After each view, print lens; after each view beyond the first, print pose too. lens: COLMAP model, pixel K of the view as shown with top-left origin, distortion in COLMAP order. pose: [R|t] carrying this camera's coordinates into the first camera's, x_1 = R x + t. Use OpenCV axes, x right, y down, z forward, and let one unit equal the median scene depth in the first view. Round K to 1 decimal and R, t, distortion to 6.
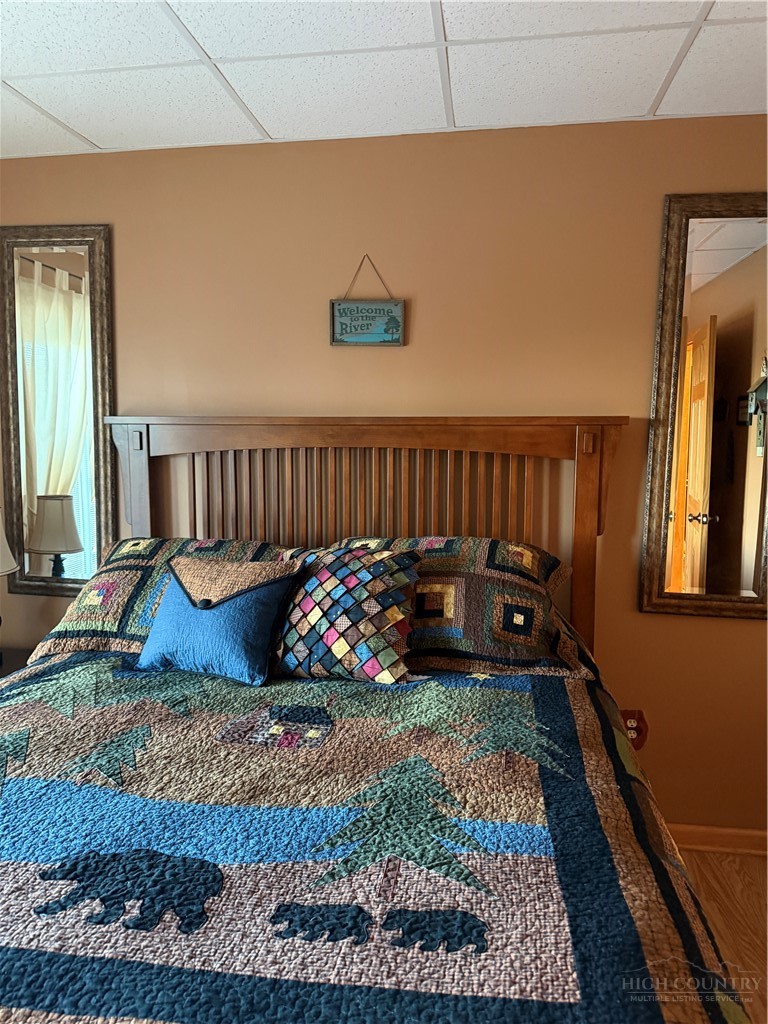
lens RADIAL K [[712.1, 0, 384.8], [0, 712.1, 502.2], [0, 0, 1]] dist [0.112387, -0.142746]
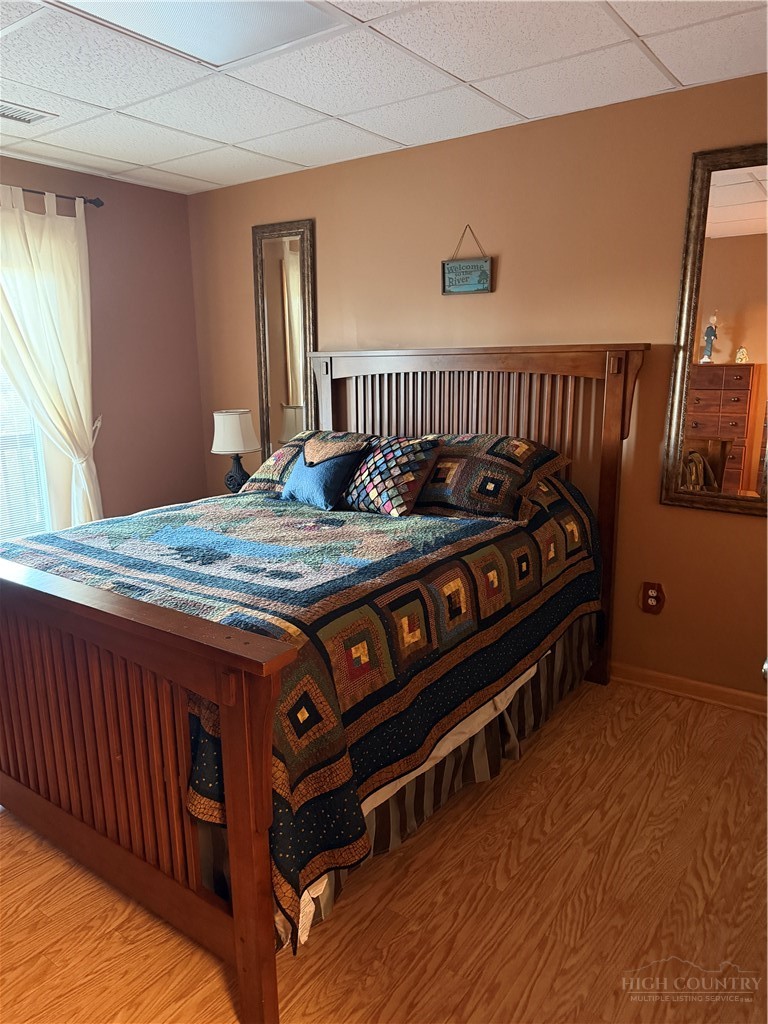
lens RADIAL K [[712.1, 0, 384.8], [0, 712.1, 502.2], [0, 0, 1]] dist [0.112387, -0.142746]
pose [[0.892706, 0.077371, -0.443947, 0.642552], [-0.033192, 0.993764, 0.106449, 0.043810], [0.449415, -0.080292, 0.889708, -0.417466]]
